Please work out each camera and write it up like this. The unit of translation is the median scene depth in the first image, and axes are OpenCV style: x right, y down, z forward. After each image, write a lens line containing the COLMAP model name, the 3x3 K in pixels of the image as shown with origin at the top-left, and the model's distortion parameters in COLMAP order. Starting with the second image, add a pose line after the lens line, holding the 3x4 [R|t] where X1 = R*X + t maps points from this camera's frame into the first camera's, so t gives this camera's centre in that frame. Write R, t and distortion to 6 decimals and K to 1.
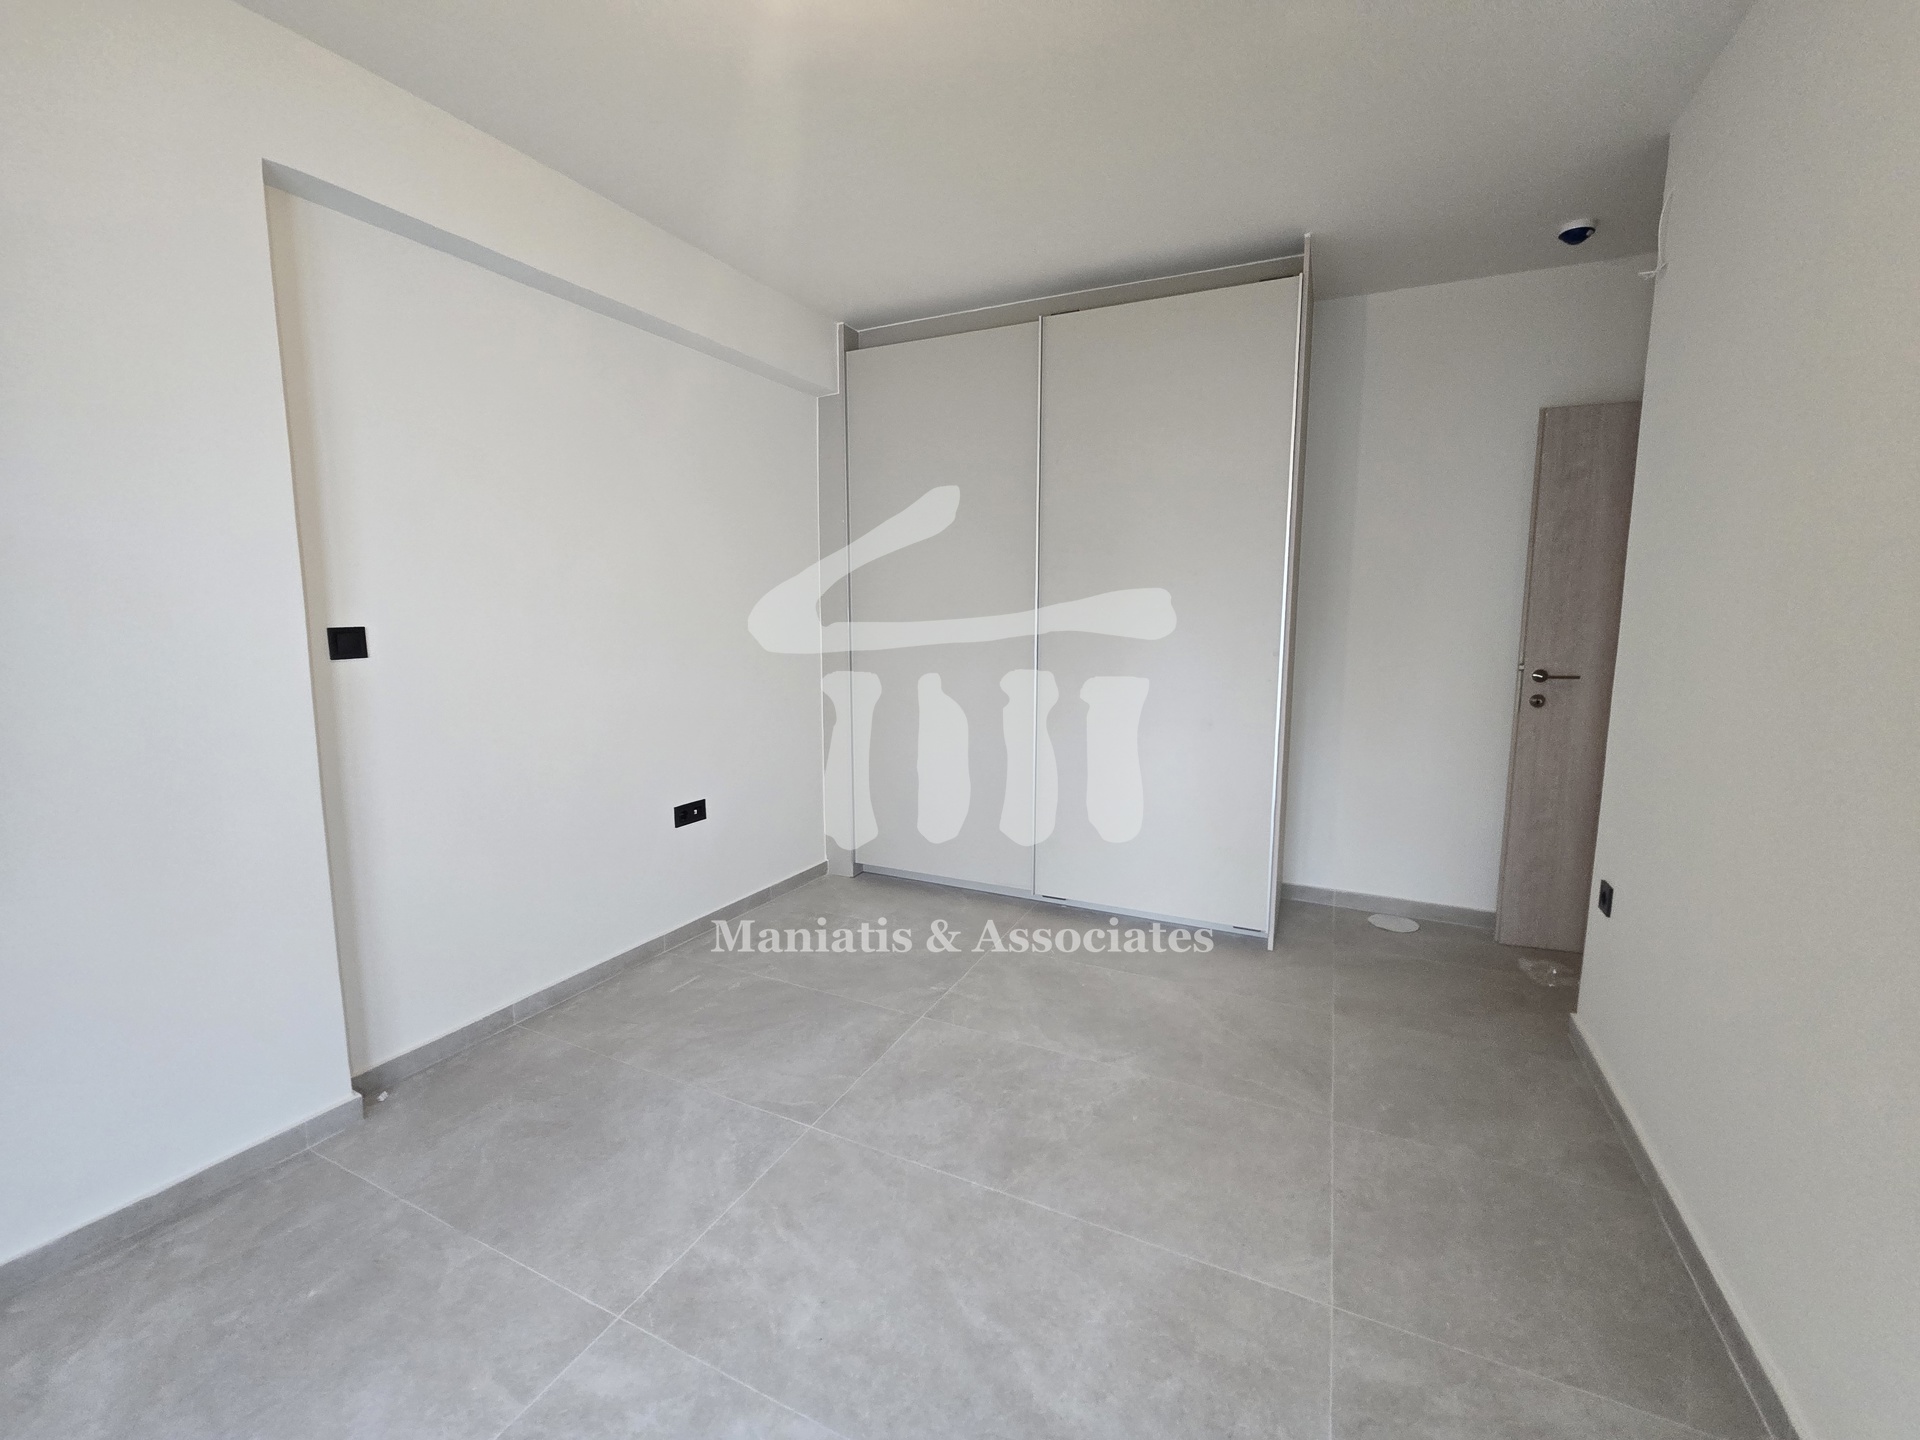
lens RADIAL K [[783.0, 0, 960.1], [0, 783.0, 718.2], [0, 0, 1]] dist [0.000118, -0.000056]
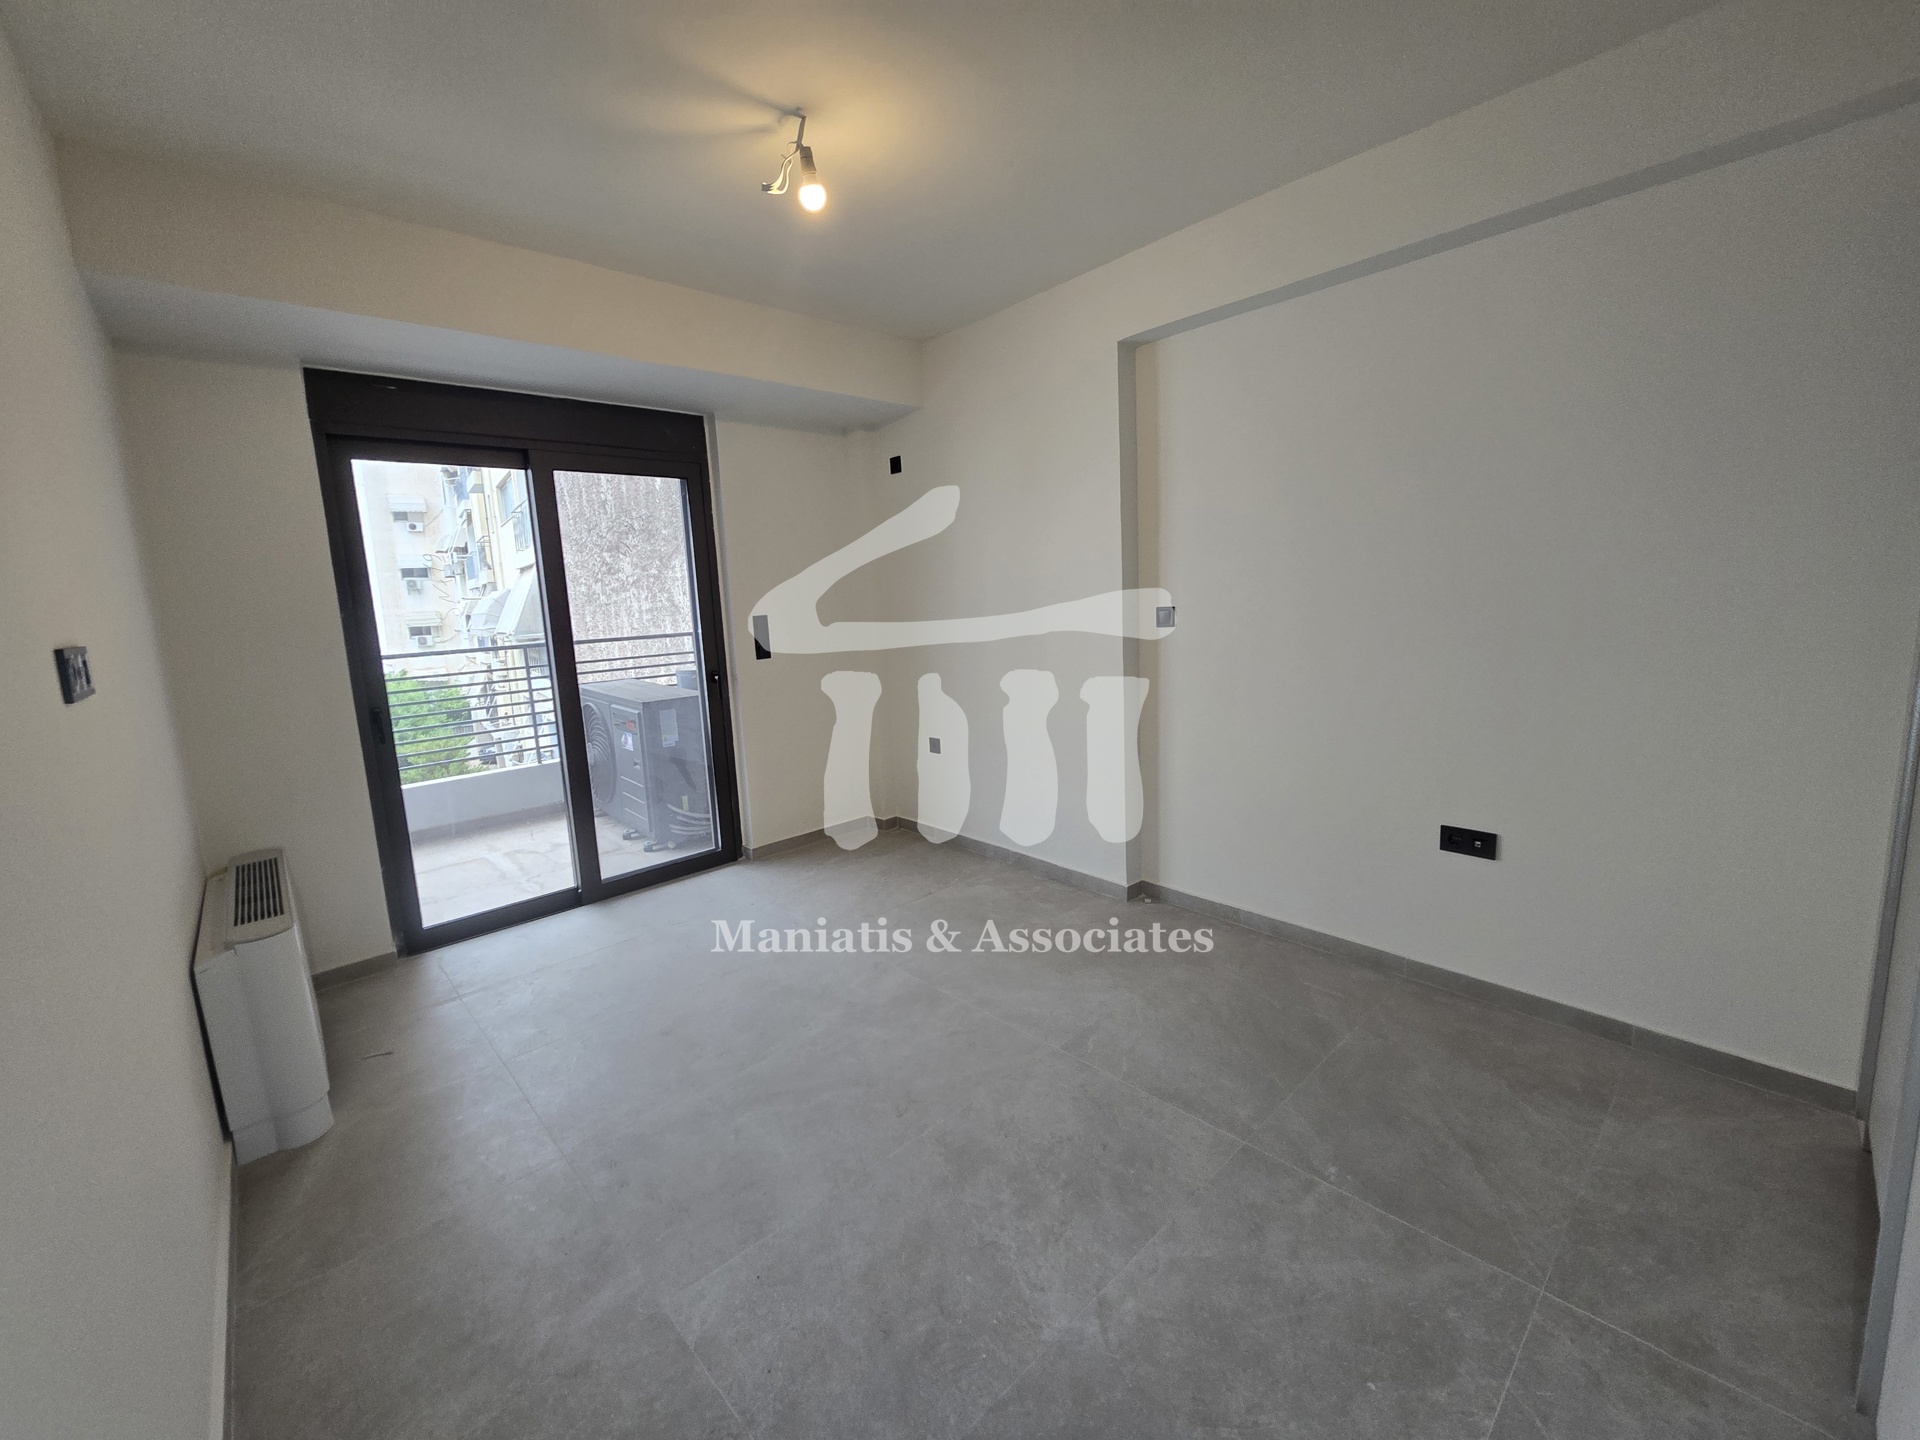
lens RADIAL K [[783.0, 0, 947.1], [0, 783.0, 715.0], [0, 0, 1]] dist [0.000118, -0.000056]
pose [[-0.364672, 0.162925, -0.916772, 0.944137], [-0.087079, 0.974291, 0.207785, -0.210784], [0.927055, 0.155605, -0.341109, 1.286832]]
